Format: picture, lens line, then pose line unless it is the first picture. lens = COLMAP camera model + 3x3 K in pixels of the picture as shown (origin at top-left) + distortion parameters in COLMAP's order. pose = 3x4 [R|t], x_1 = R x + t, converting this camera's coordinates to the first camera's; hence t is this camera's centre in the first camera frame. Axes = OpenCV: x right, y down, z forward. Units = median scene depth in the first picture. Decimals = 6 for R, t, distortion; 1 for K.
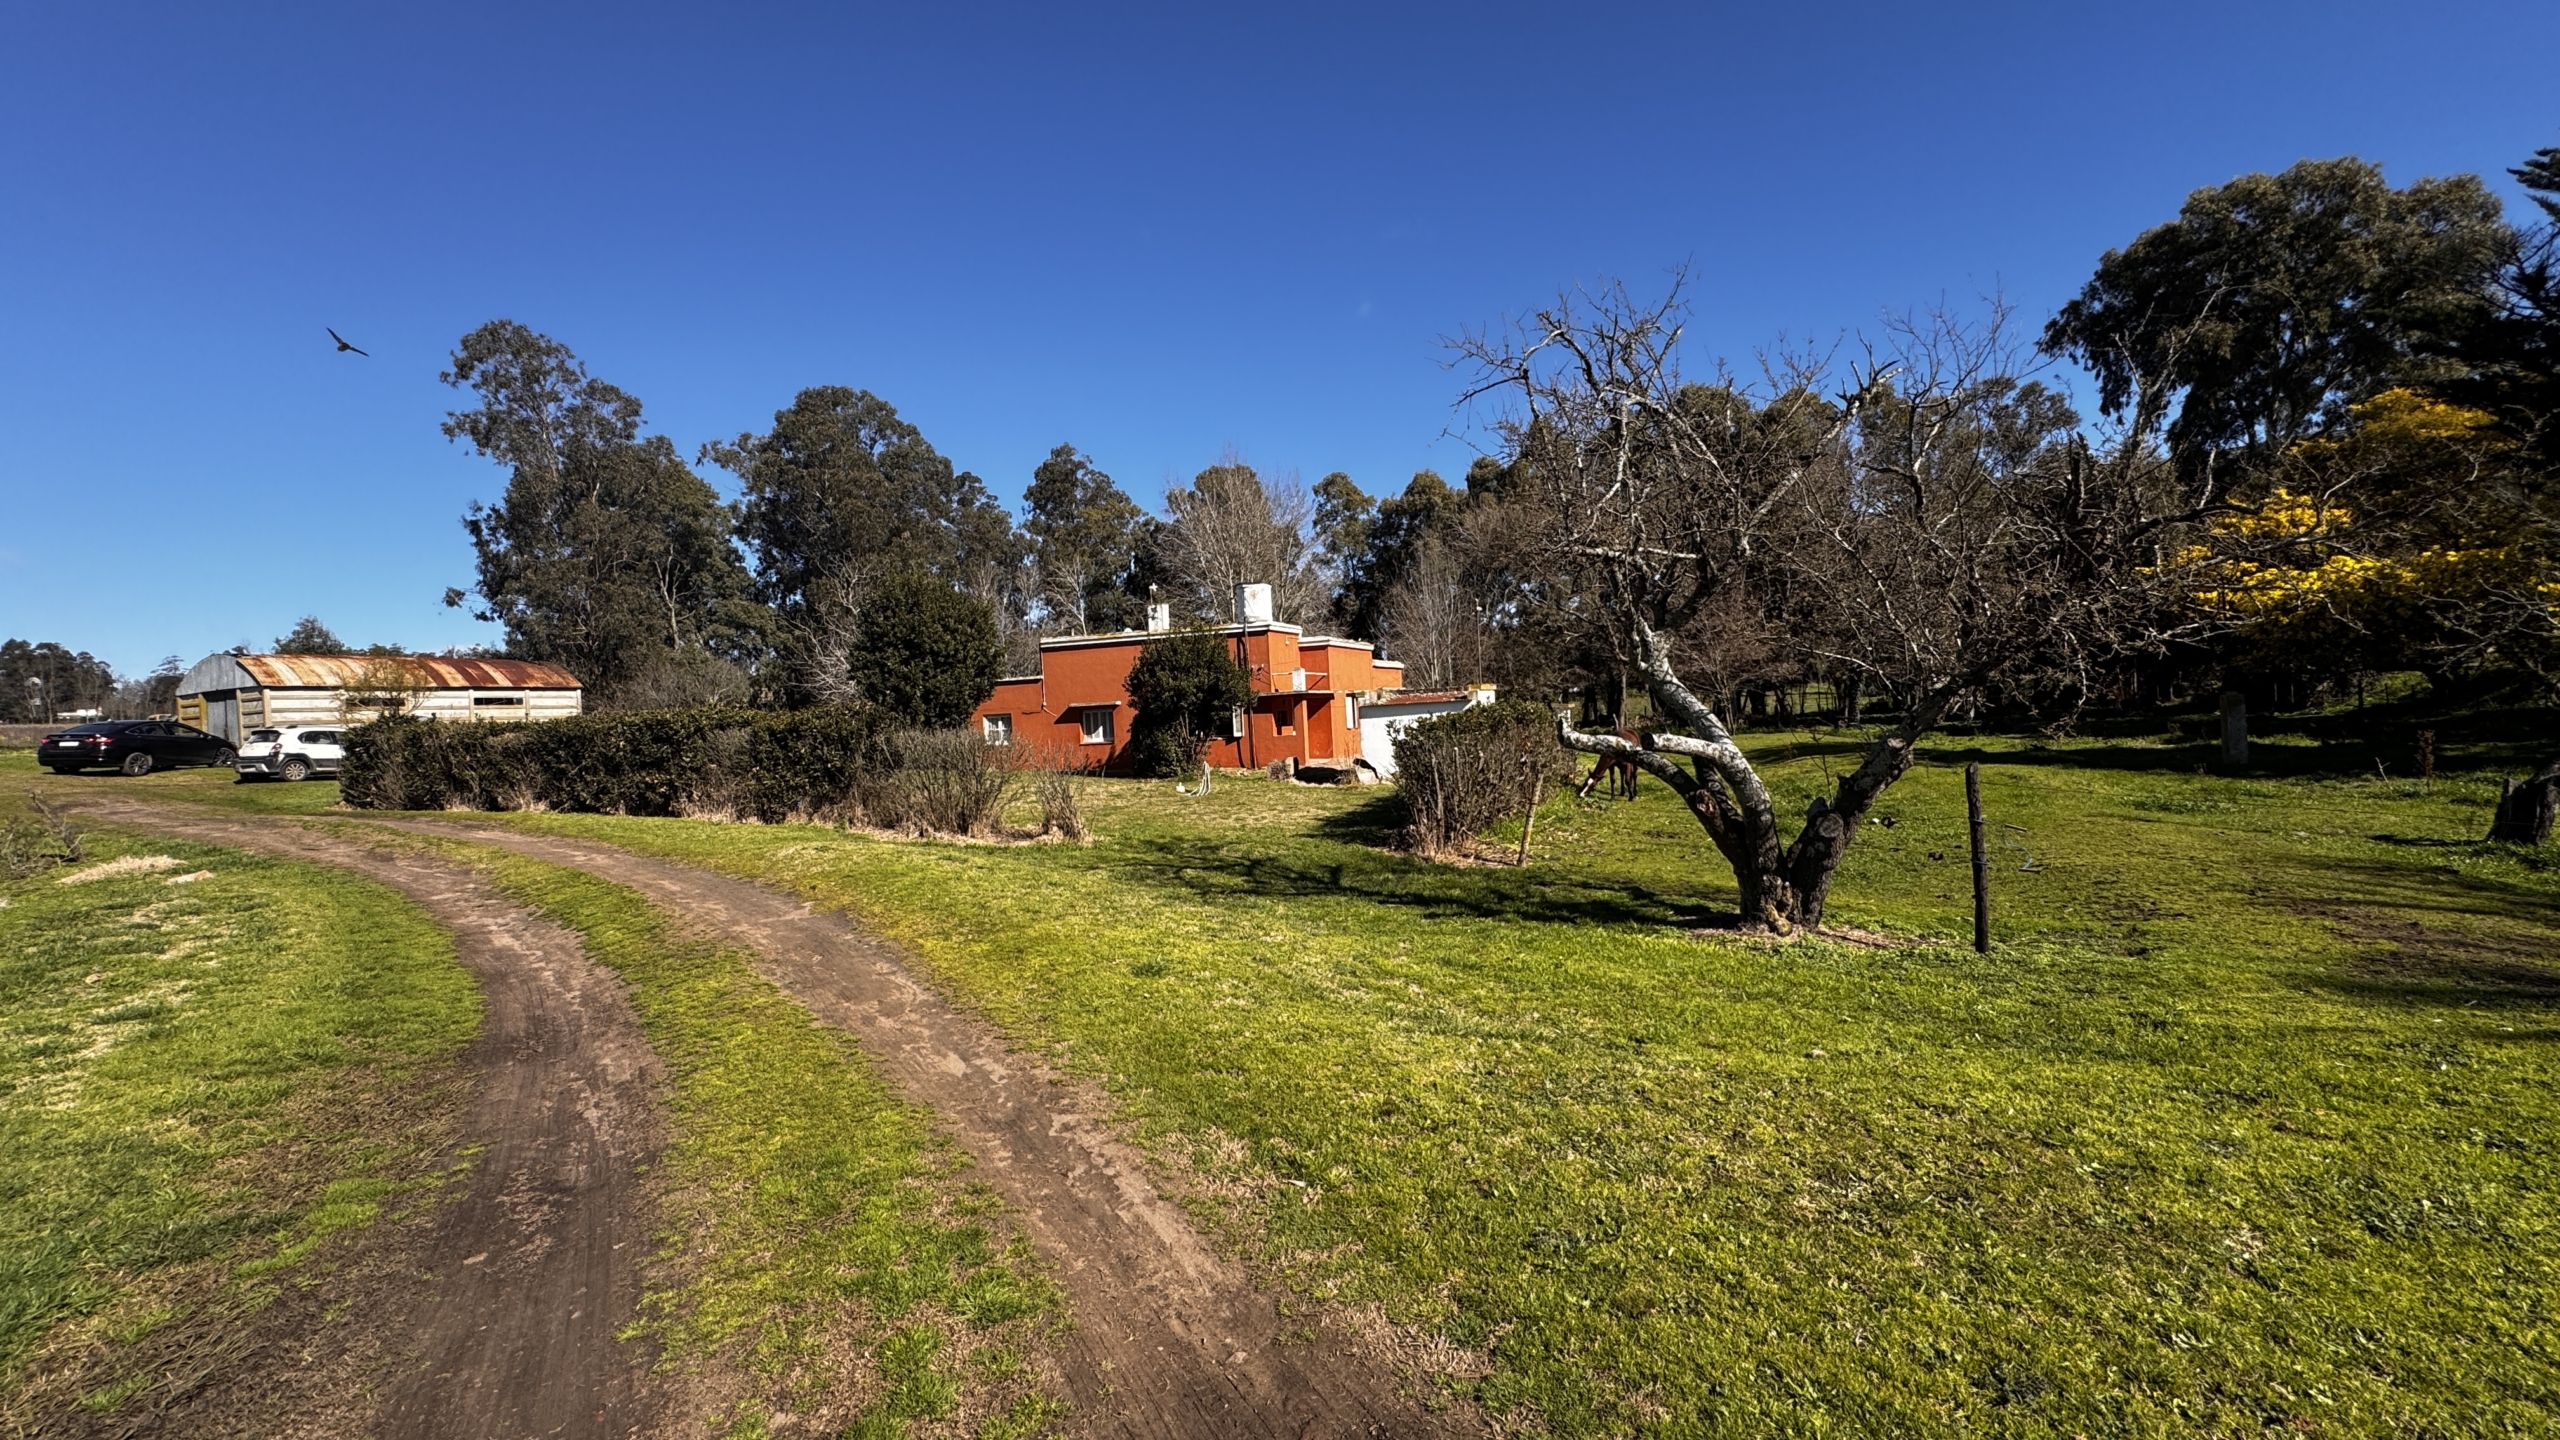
lens RADIAL K [[1023.2, 0, 1278.3], [0, 1023.2, 718.4], [0, 0, 1]] dist [0.000827, -0.000024]
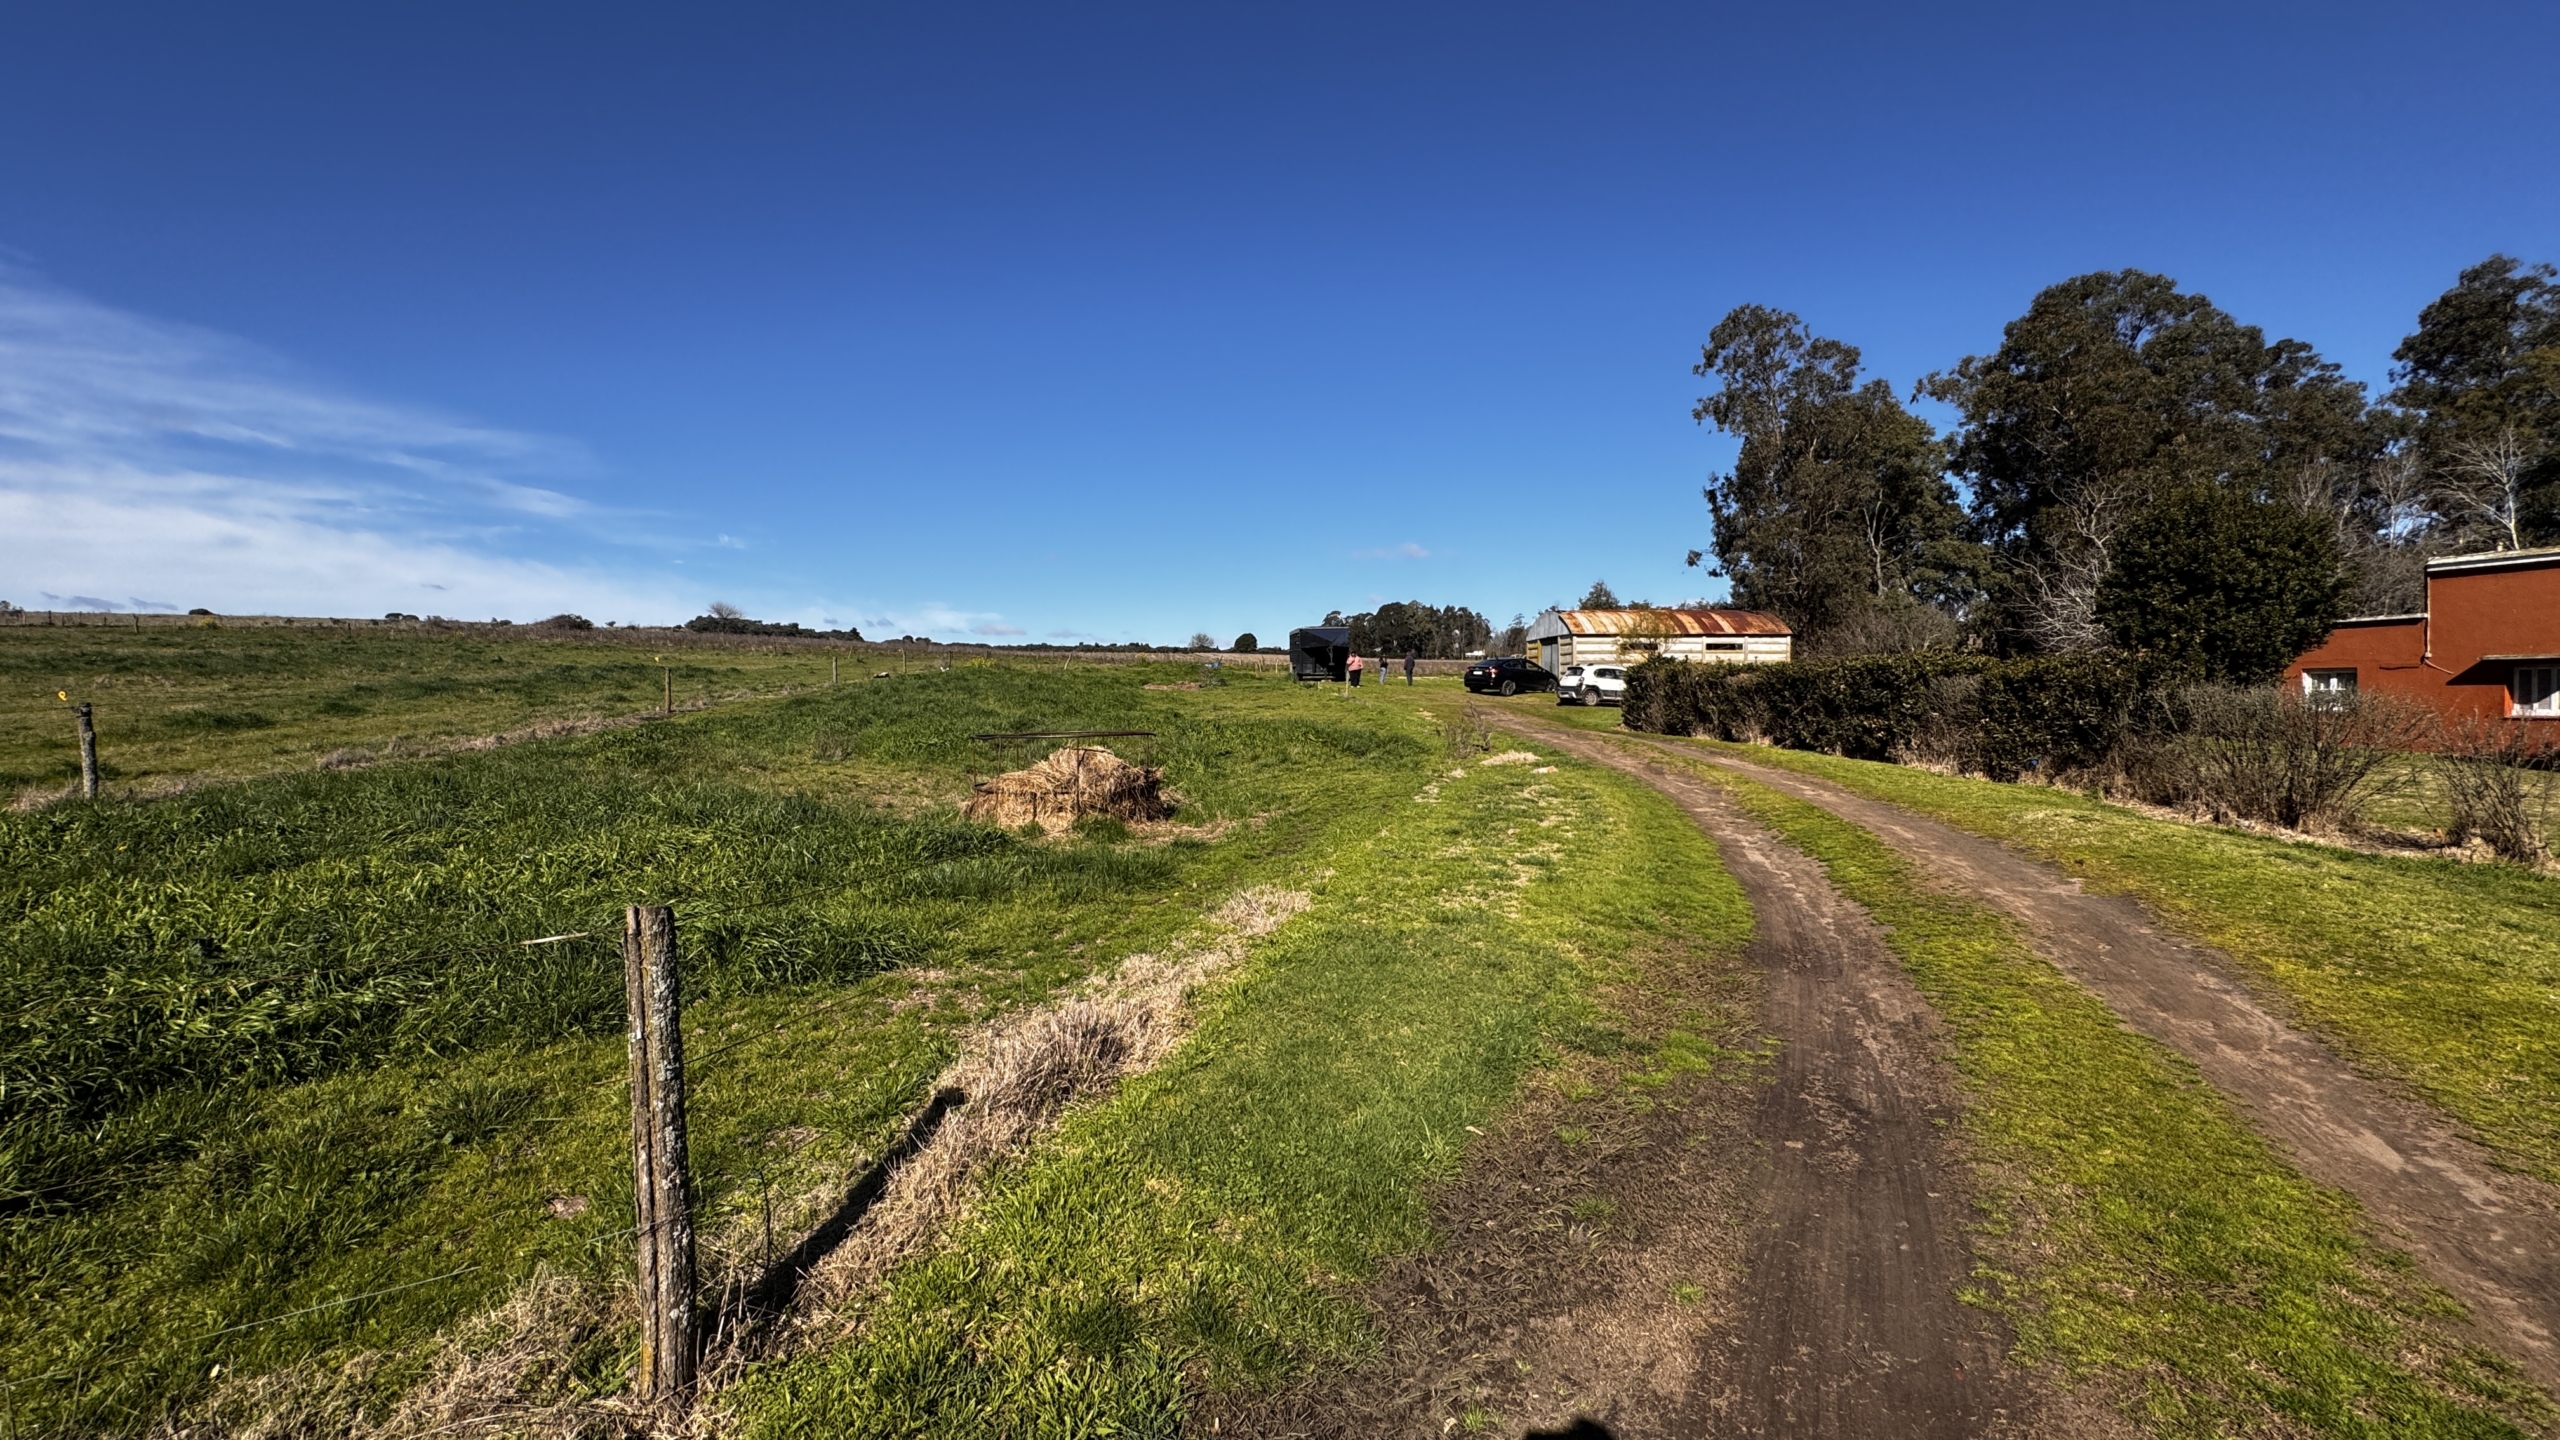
lens RADIAL K [[1023.2, 0, 1278.3], [0, 1023.2, 718.4], [0, 0, 1]] dist [0.000827, -0.000024]
pose [[0.494811, 0.066816, -0.866428, -0.027119], [-0.022265, 0.997687, 0.064222, 0.002639], [0.868716, -0.012487, 0.495154, -0.003967]]
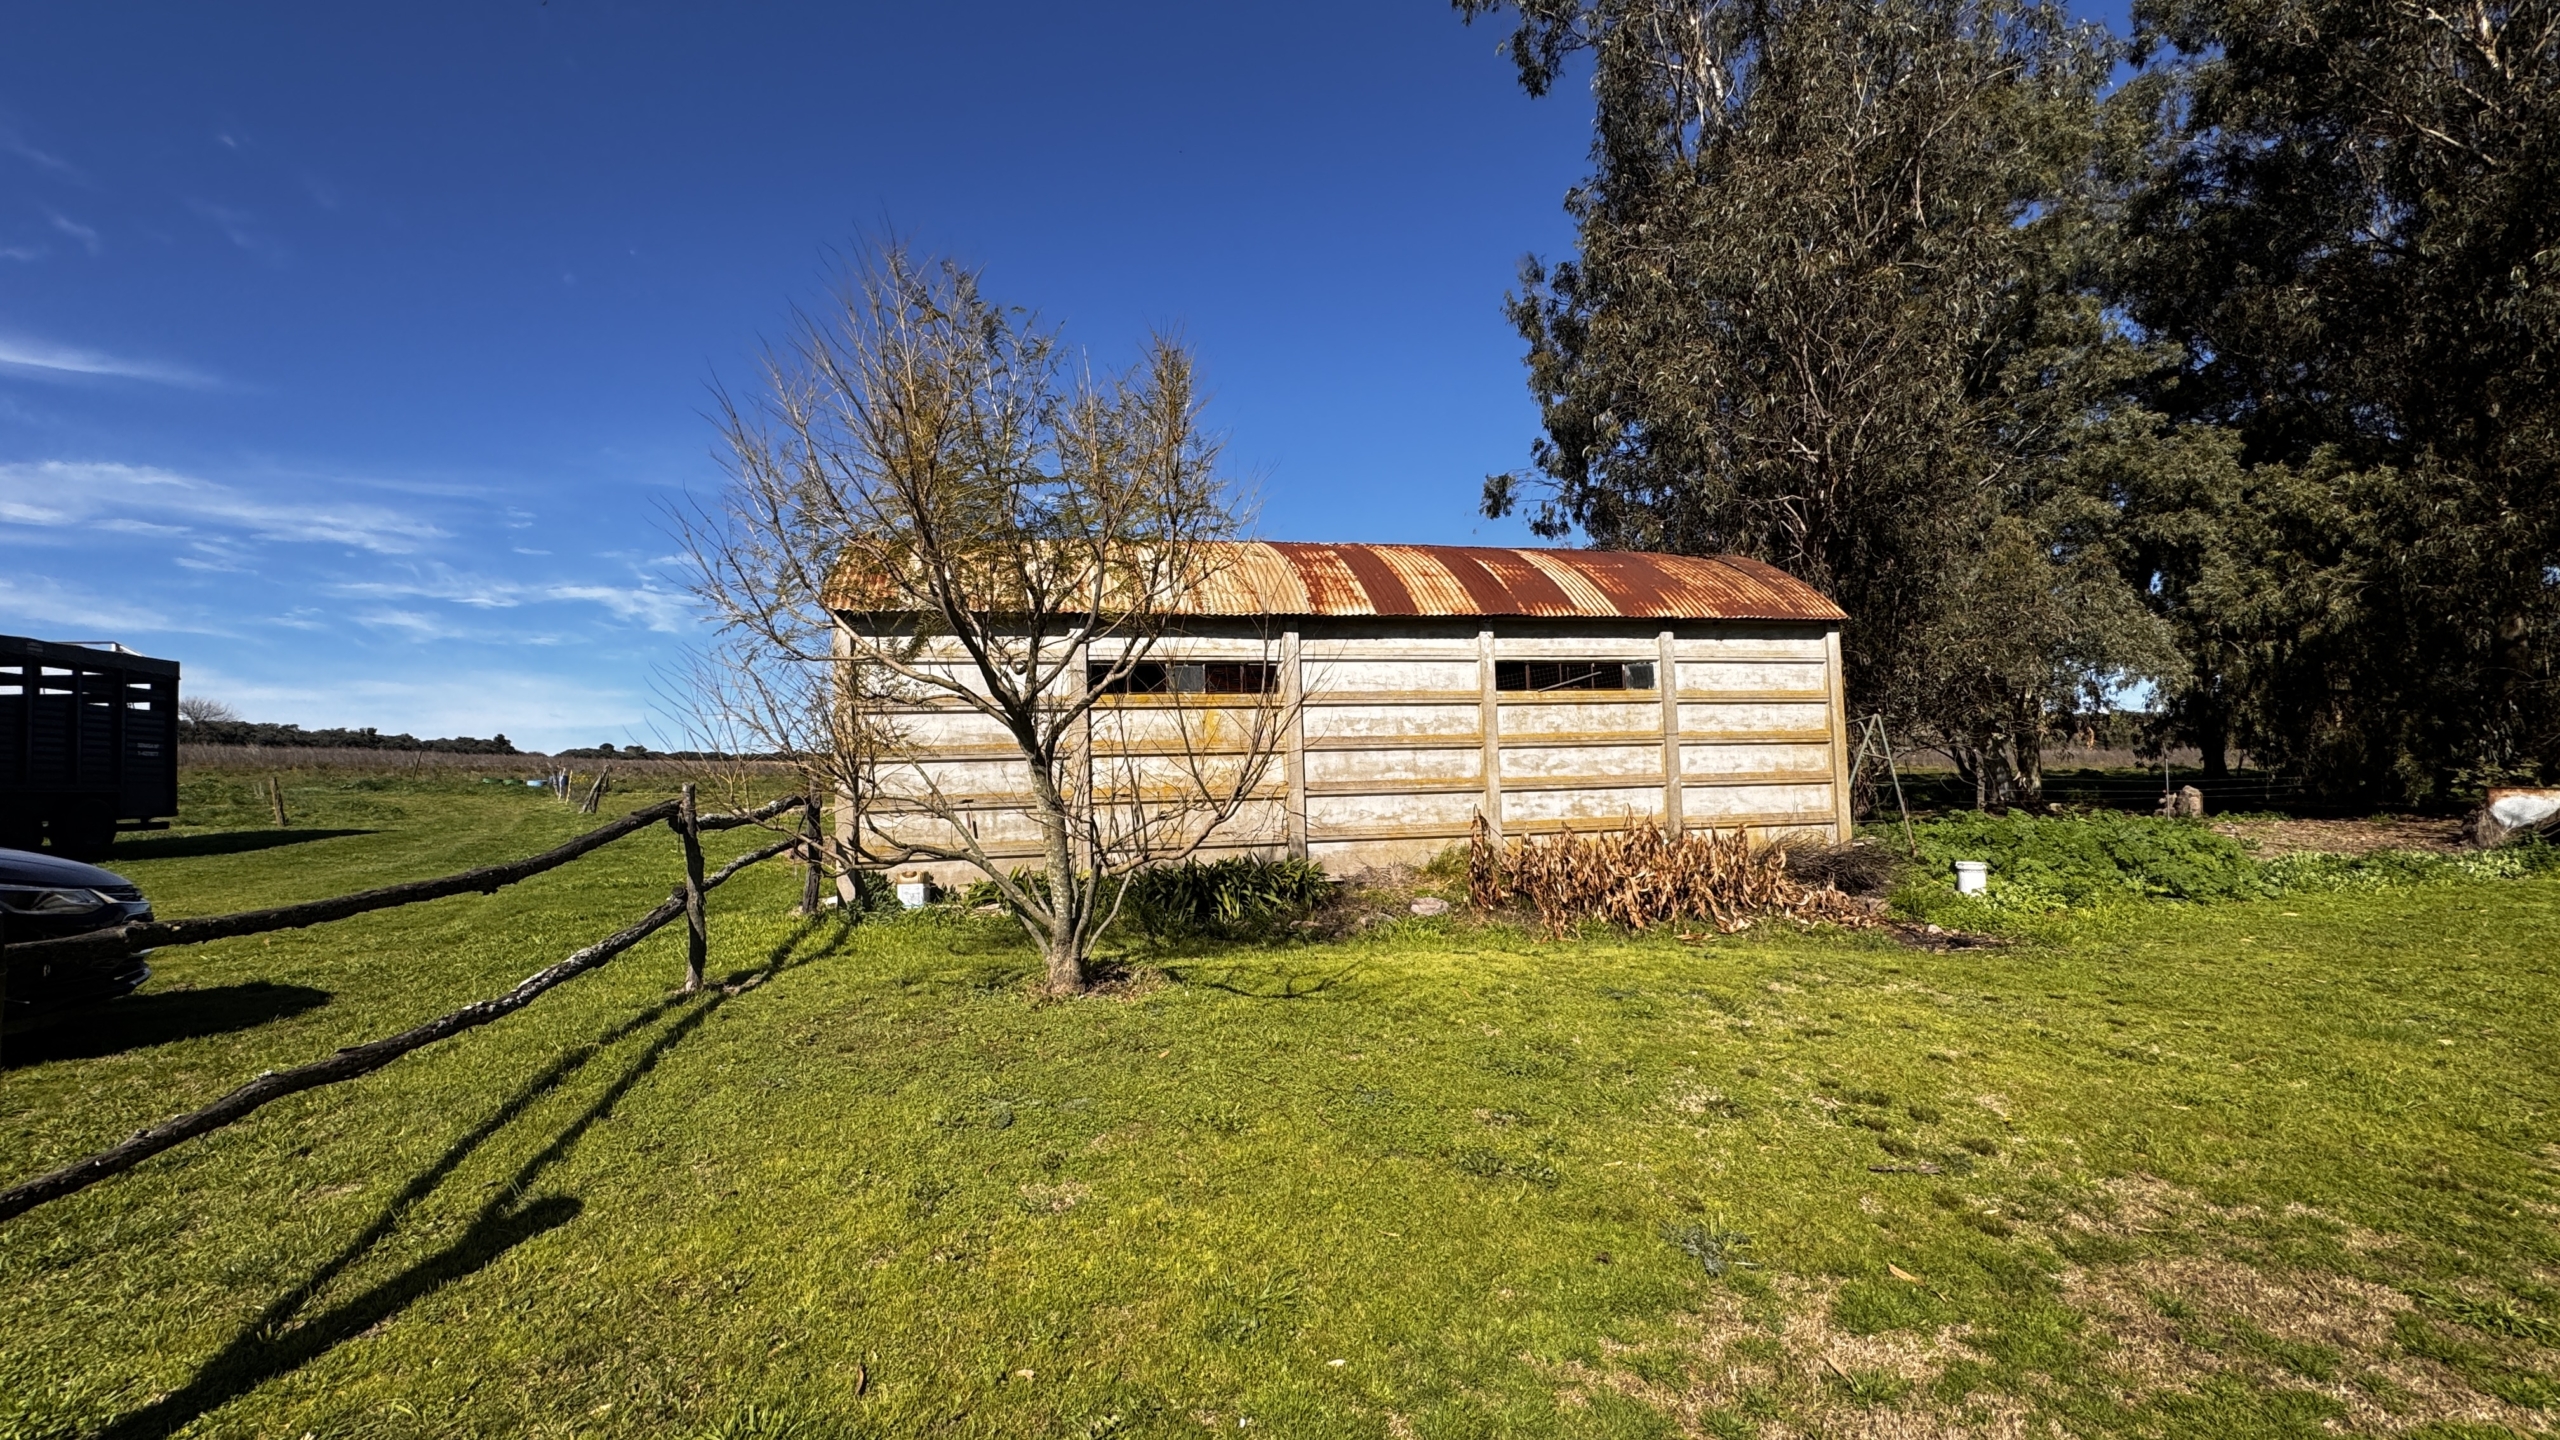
lens RADIAL K [[1044.0, 0, 1280.0], [0, 1044.0, 720.0], [0, 0, 1]] dist [-0.014965, -0.000064]
pose [[0.590875, -0.028798, -0.806249, -1.451557], [-0.003910, 0.999249, -0.038557, 0.012292], [0.806754, 0.025935, 0.590318, 1.919112]]
